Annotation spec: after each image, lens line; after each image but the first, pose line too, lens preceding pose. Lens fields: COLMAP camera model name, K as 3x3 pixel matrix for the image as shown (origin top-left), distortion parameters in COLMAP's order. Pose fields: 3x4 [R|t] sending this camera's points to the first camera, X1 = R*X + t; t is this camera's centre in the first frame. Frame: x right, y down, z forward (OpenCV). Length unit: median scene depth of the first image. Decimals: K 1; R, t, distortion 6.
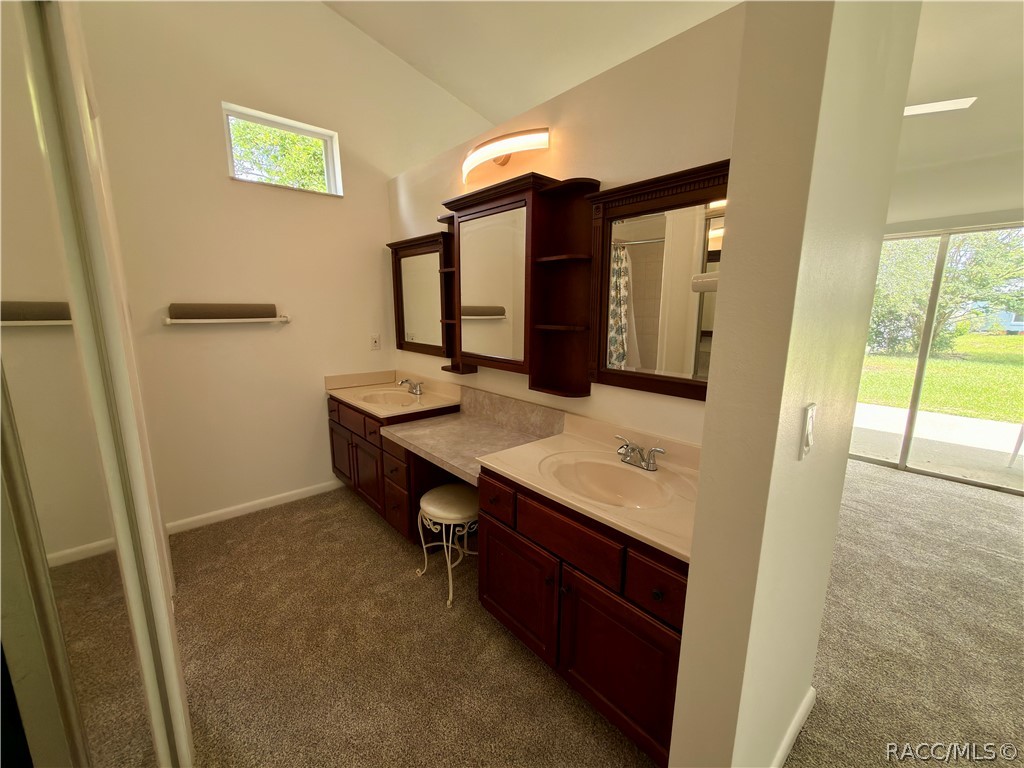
lens RADIAL K [[408.9, 0, 511.7], [0, 408.9, 383.0], [0, 0, 1]] dist [-0.002196, 0.000197]
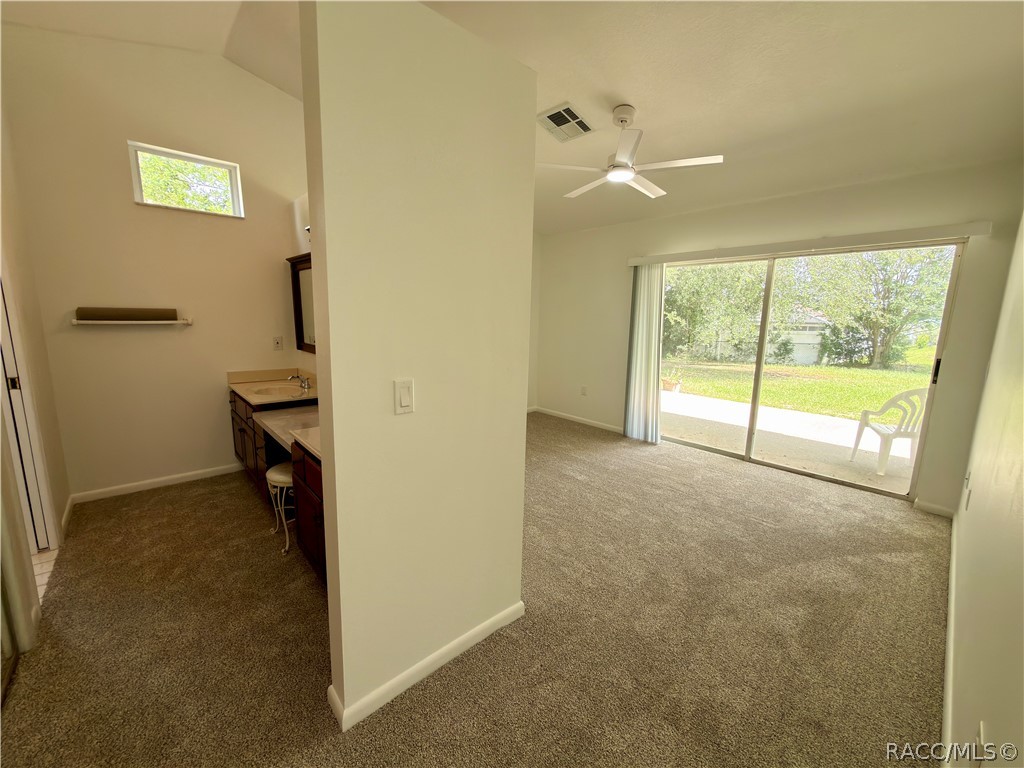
lens RADIAL K [[408.9, 0, 512.6], [0, 408.9, 383.4], [0, 0, 1]] dist [-0.002196, 0.000197]
pose [[0.999714, 0.012040, 0.020660, 0.339266], [-0.011690, 0.999787, -0.016986, 0.027101], [-0.020860, 0.016739, 0.999642, -0.176694]]
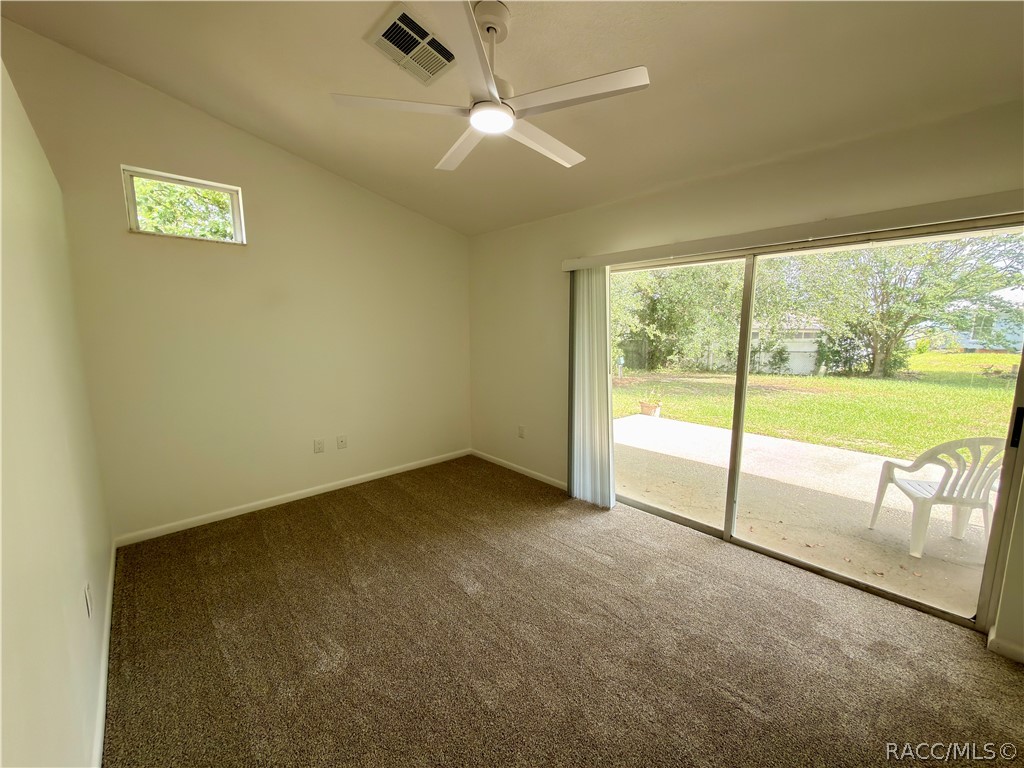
lens RADIAL K [[408.9, 0, 512.1], [0, 408.9, 385.1], [0, 0, 1]] dist [-0.002196, 0.000197]
pose [[0.999659, -0.009131, 0.024481, 0.641886], [0.010084, 0.999184, -0.039110, -0.087556], [-0.024103, 0.039344, 0.998935, 0.231339]]
